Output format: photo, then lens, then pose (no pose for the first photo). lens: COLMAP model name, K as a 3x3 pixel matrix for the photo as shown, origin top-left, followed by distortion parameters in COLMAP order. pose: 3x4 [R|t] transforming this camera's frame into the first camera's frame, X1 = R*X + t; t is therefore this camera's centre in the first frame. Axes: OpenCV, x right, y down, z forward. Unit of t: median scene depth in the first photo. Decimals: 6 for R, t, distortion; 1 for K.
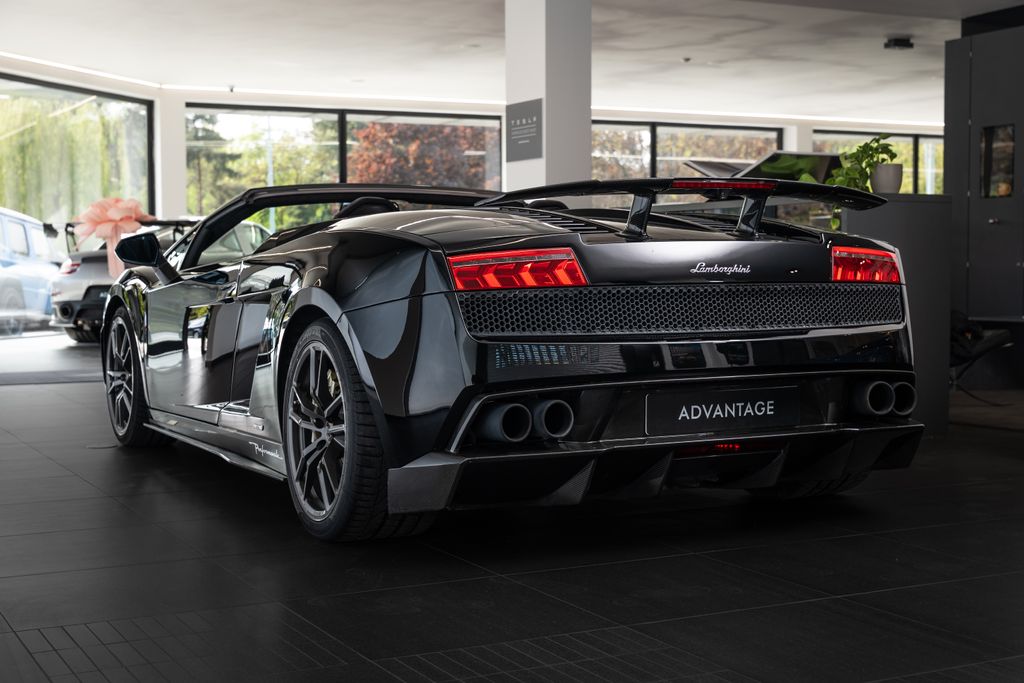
lens RADIAL K [[1444.3, 0, 512.5], [0, 1444.3, 340.2], [0, 0, 1]] dist [-0.022440, 0.000000]
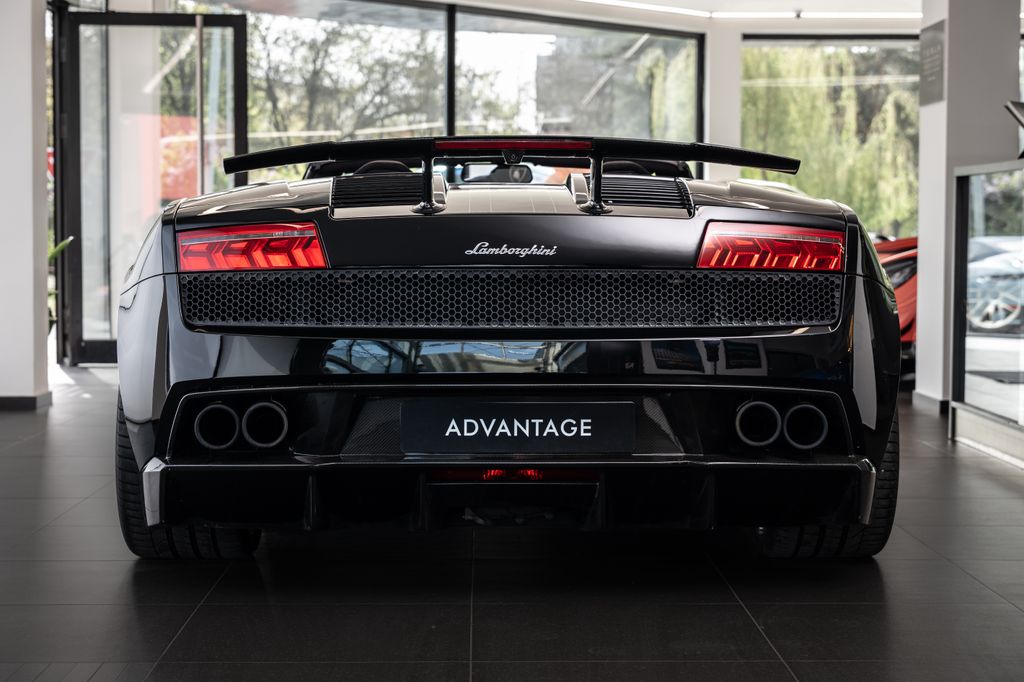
lens RADIAL K [[1792.1, 0, 512.9], [0, 1792.1, 340.8], [0, 0, 1]] dist [-0.019625, 0.000000]
pose [[0.895174, 0.035443, -0.444306, 0.574565], [-0.030579, 0.999368, 0.018111, -0.016879], [0.444667, -0.002626, 0.895692, 0.110205]]
